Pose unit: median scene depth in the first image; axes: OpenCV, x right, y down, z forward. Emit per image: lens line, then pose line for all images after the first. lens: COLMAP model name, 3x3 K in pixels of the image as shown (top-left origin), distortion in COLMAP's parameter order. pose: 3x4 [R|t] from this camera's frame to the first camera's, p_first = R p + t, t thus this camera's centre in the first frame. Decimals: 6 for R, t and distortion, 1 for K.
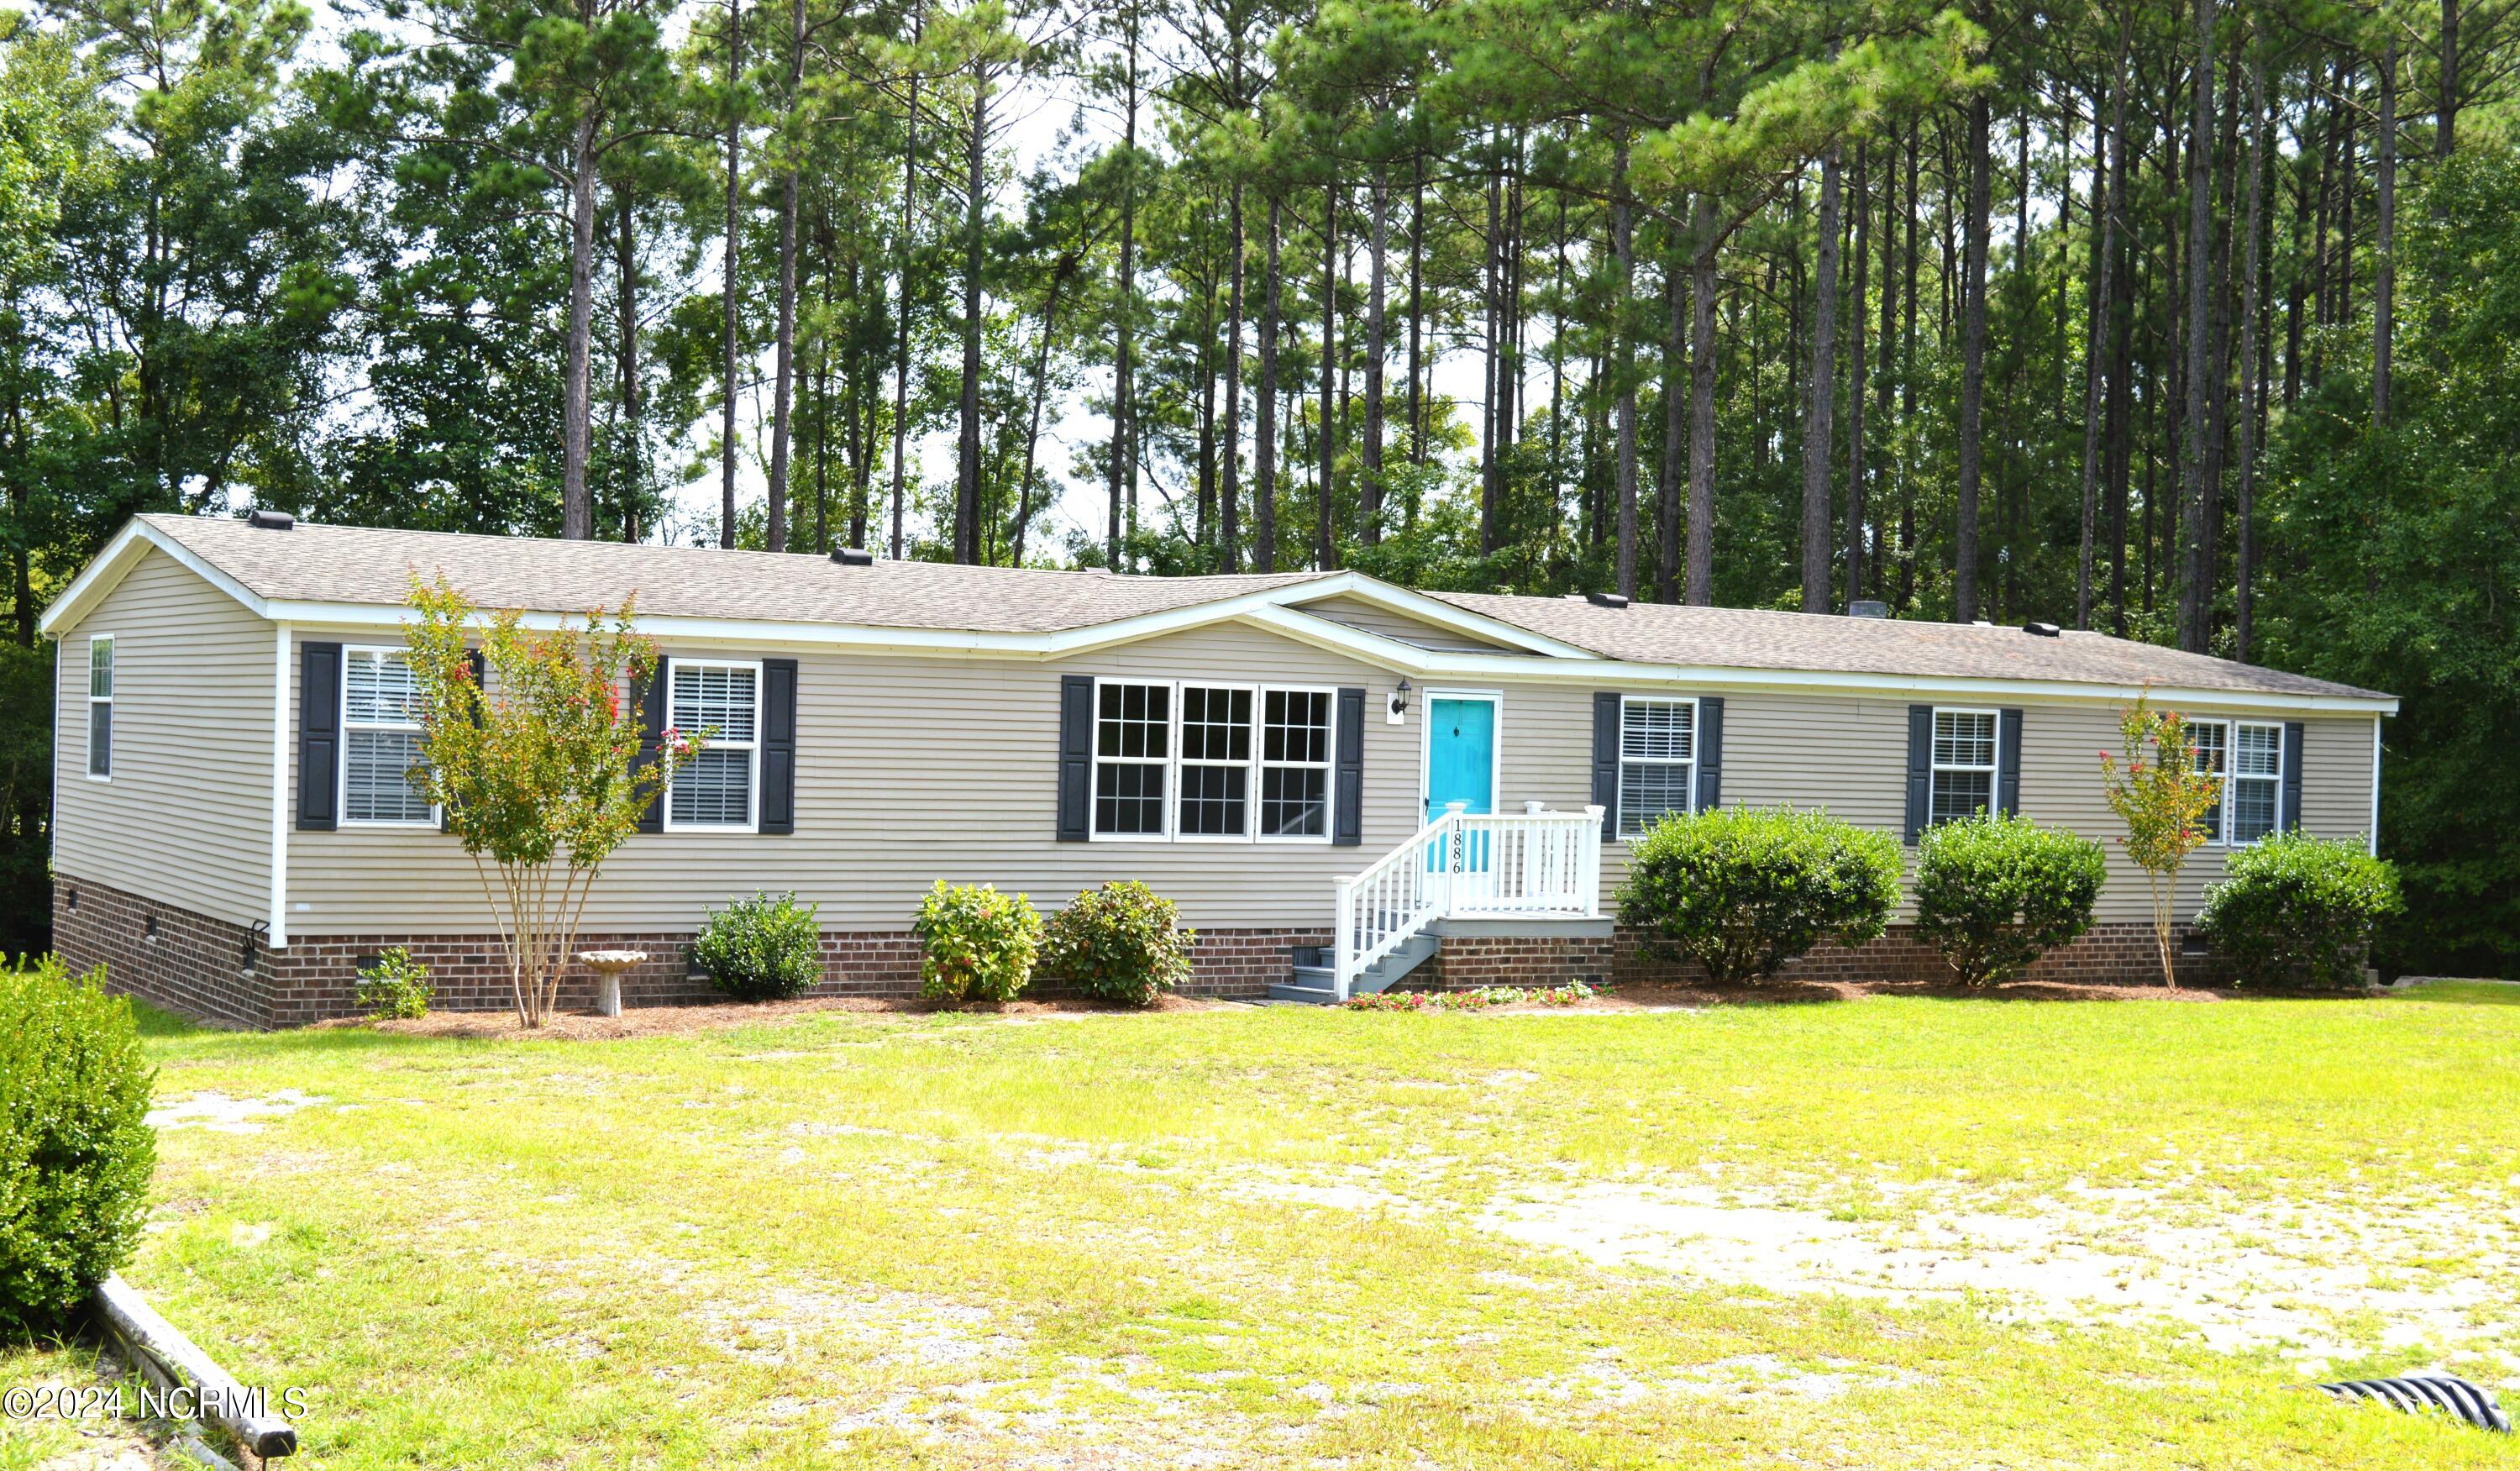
lens RADIAL K [[3061.3, 0, 1259.6], [0, 3061.3, 741.7], [0, 0, 1]] dist [0.026692, 0.000000]
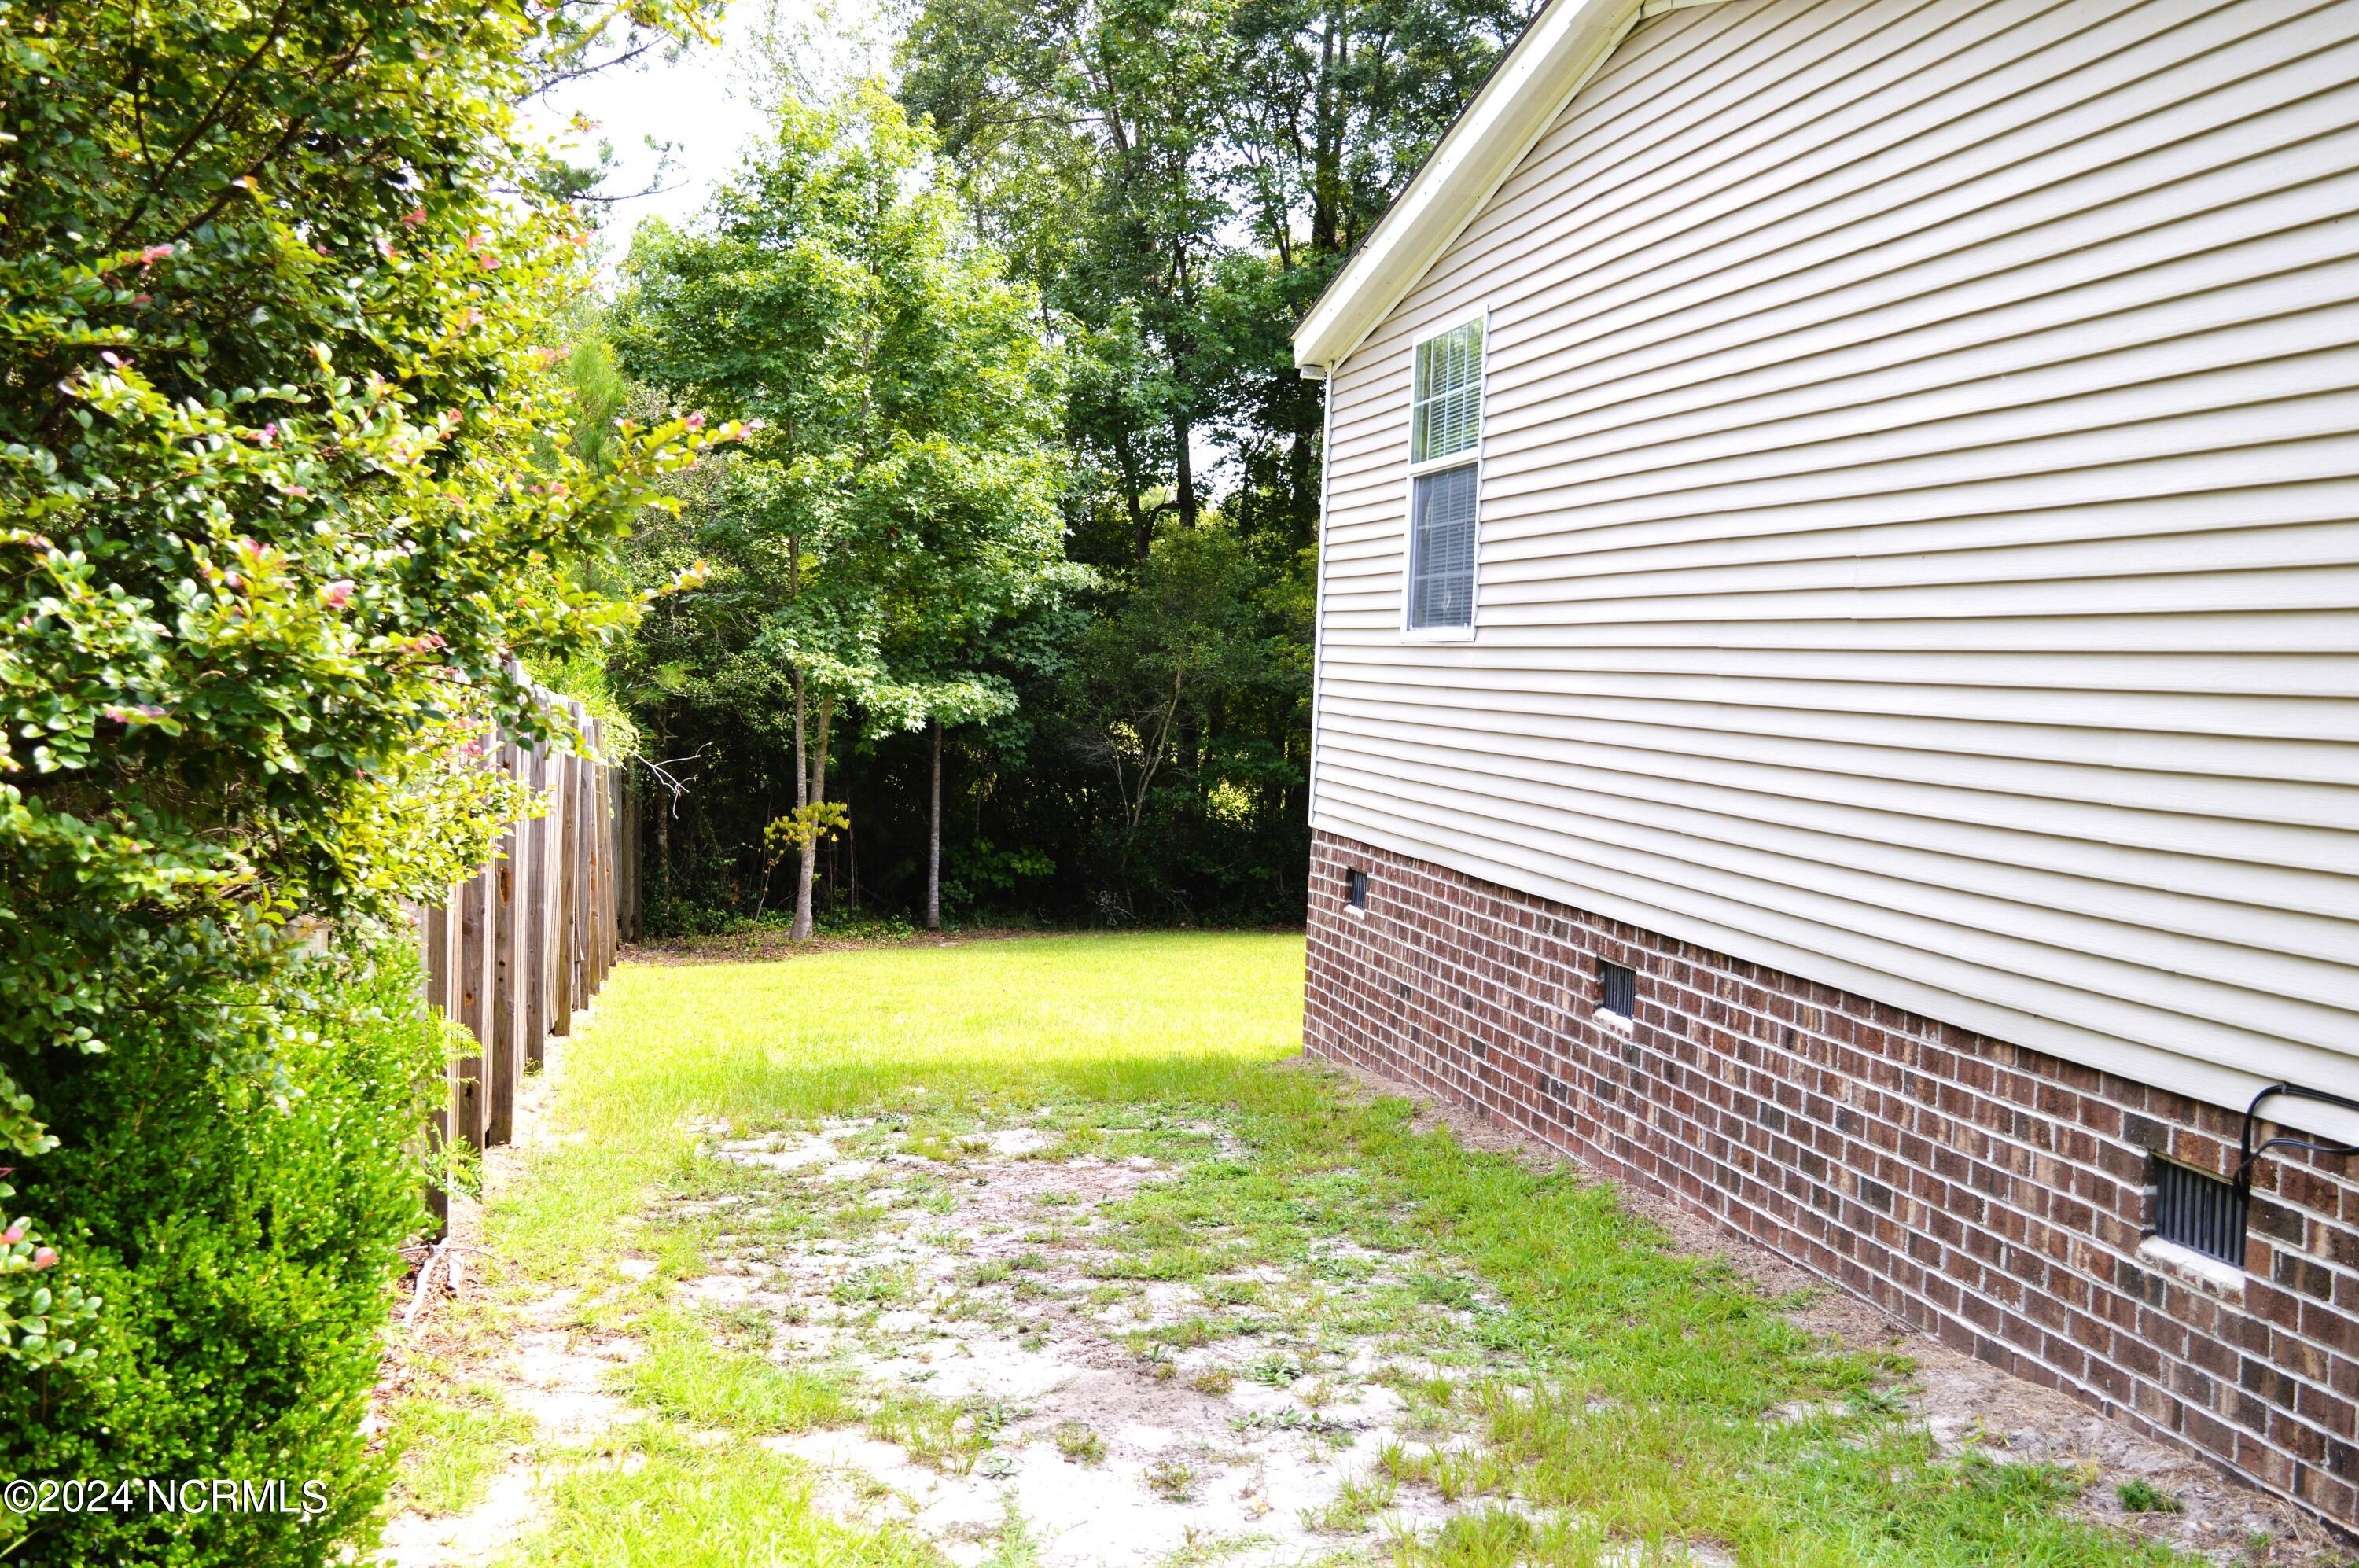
lens RADIAL K [[2647.1, 0, 1179.2], [0, 2647.1, 784.9], [0, 0, 1]] dist [0.002320, 0.000000]
pose [[0.933374, 0.021226, -0.358278, -0.267034], [-0.009732, 0.999379, 0.033855, 0.021014], [0.358774, -0.028112, 0.933001, 0.607423]]
